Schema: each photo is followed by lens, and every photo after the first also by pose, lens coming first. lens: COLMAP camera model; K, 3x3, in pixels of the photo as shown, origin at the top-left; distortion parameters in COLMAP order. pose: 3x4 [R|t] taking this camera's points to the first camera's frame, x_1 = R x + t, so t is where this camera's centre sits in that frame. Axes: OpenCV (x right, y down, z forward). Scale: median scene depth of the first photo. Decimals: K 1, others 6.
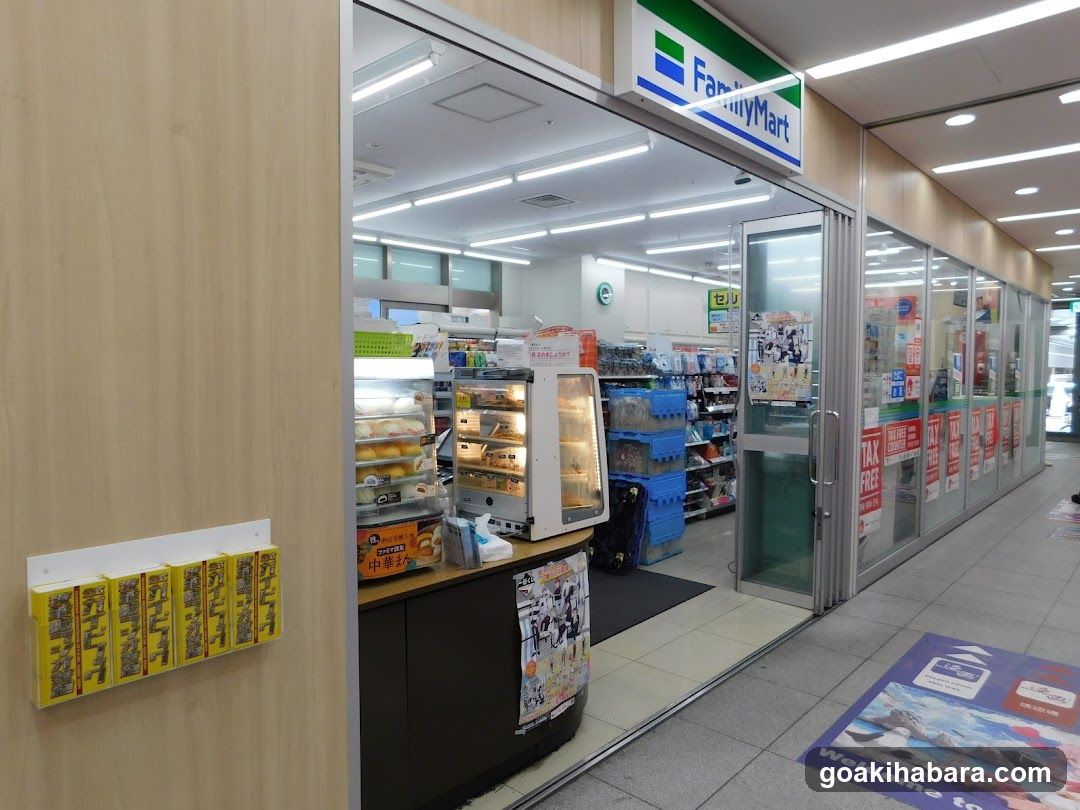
lens RADIAL K [[739.3, 0, 539.5], [0, 739.3, 409.9], [0, 0, 1]] dist [-0.036056, 0.023328]
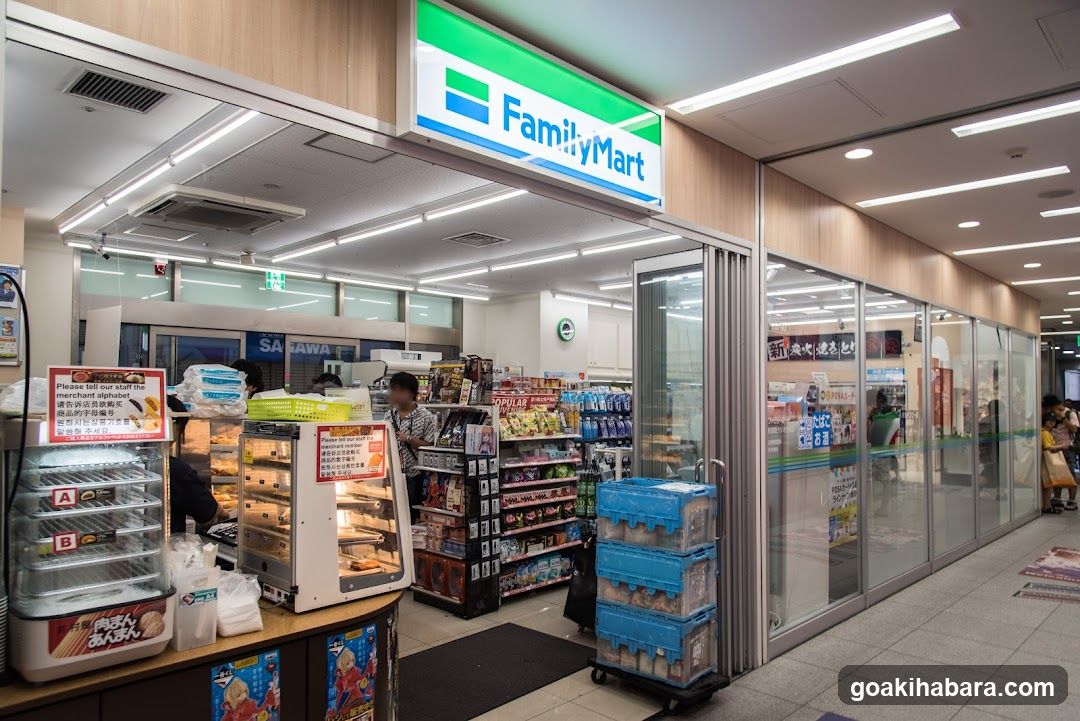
lens RADIAL K [[743.5, 0, 535.1], [0, 743.5, 380.7], [0, 0, 1]] dist [0.000010, -0.012927]
pose [[0.999214, 0.002166, -0.039573, 0.195589], [-0.005379, 0.996680, -0.081243, -0.021553], [0.039266, 0.081392, 0.995908, 0.045162]]
